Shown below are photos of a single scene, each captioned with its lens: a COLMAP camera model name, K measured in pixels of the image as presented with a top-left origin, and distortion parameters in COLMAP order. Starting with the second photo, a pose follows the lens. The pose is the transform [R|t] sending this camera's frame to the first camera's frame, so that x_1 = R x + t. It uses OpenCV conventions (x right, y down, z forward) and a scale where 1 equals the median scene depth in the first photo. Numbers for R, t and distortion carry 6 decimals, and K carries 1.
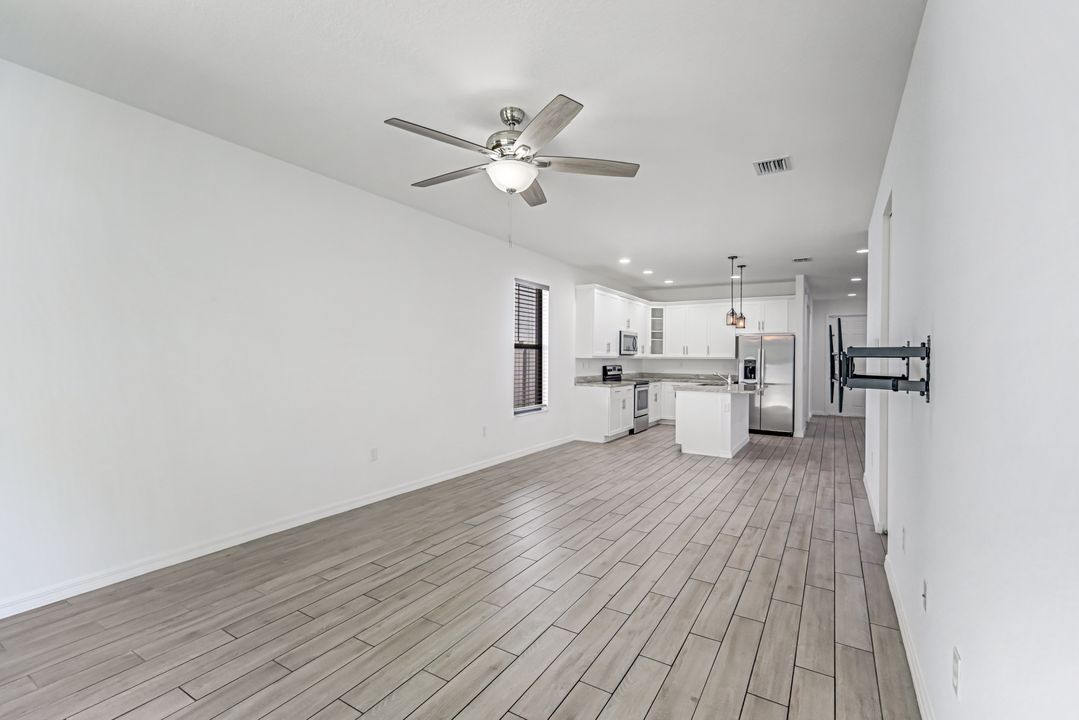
lens RADIAL K [[489.4, 0, 539.5], [0, 489.4, 360.0], [0, 0, 1]] dist [0.001419, 0.000062]
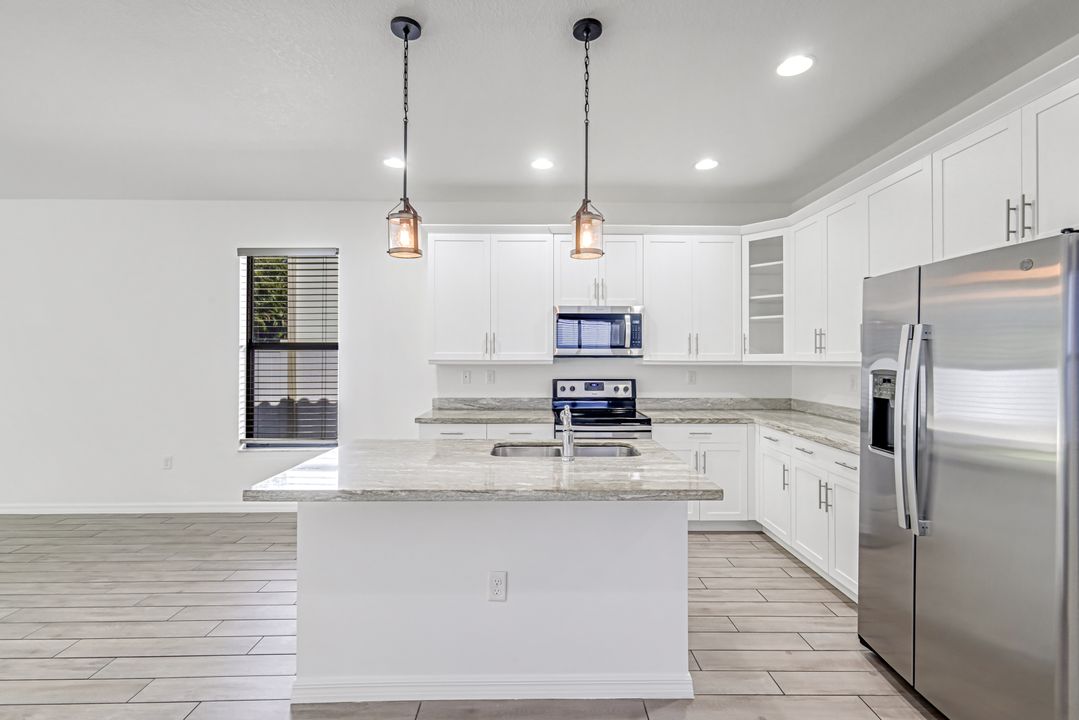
lens RADIAL K [[484.9, 0, 550.4], [0, 484.9, 351.3], [0, 0, 1]] dist [0.001246, 0.000193]
pose [[0.530188, -0.017259, -0.847704, 0.896223], [-0.001653, 0.999770, -0.021389, -0.009634], [0.847878, 0.012742, 0.530038, 1.197293]]
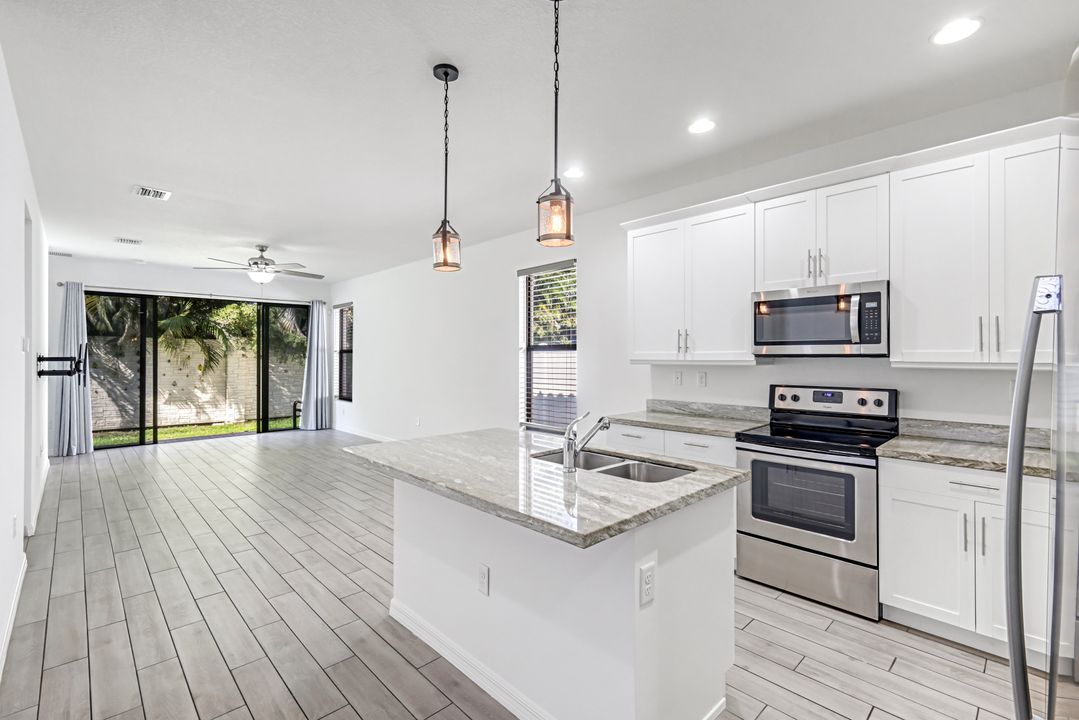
lens RADIAL K [[494.3, 0, 542.7], [0, 494.3, 353.8], [0, 0, 1]] dist [-0.000926, -0.000055]
pose [[-0.267052, -0.013958, -0.963581, 0.922543], [-0.007620, 0.999894, -0.012372, -0.010783], [0.963652, 0.004039, -0.267130, 1.508066]]
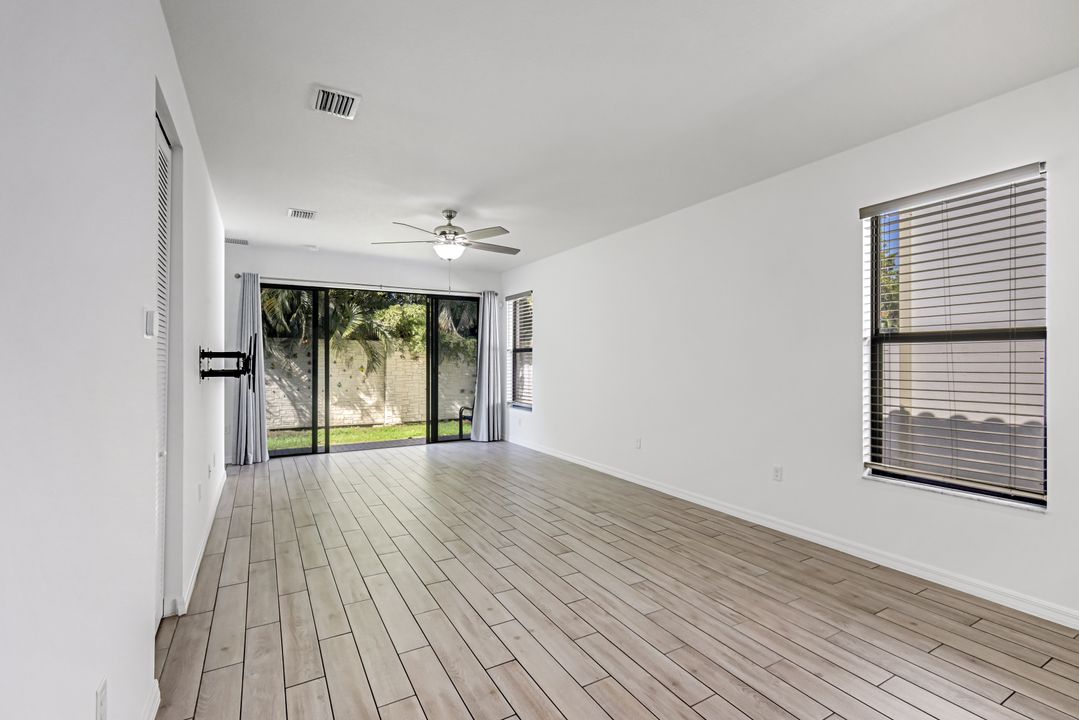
lens RADIAL K [[489.4, 0, 539.5], [0, 489.4, 360.0], [0, 0, 1]] dist [0.001419, 0.000062]
pose [[-0.489983, -0.009660, -0.871679, 0.671928], [-0.011133, 0.999926, -0.004823, -0.000263], [0.871661, 0.007342, -0.490054, 1.134466]]
